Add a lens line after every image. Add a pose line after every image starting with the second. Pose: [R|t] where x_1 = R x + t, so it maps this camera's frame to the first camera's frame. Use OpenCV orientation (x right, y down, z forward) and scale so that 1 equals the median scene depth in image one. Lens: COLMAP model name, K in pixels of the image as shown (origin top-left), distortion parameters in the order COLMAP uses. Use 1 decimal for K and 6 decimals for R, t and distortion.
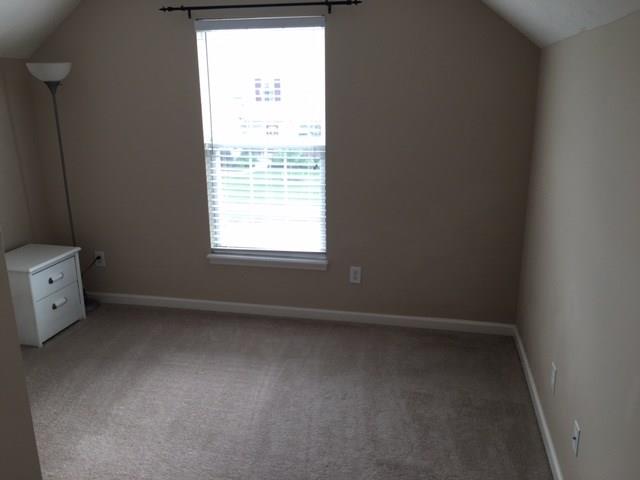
lens RADIAL K [[554.6, 0, 320.0], [0, 554.6, 240.0], [0, 0, 1]] dist [-0.001512, -0.005724]
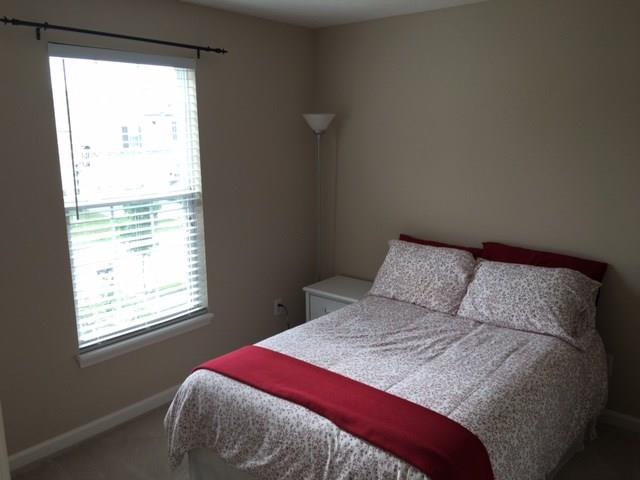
lens RADIAL K [[554.6, 0, 320.0], [0, 554.6, 240.0], [0, 0, 1]] dist [-0.001512, -0.005724]
pose [[0.470688, -0.166330, 0.866480, -0.724117], [0.220798, 0.973027, 0.066841, -0.106865], [-0.854225, 0.159855, 0.494717, 0.358660]]
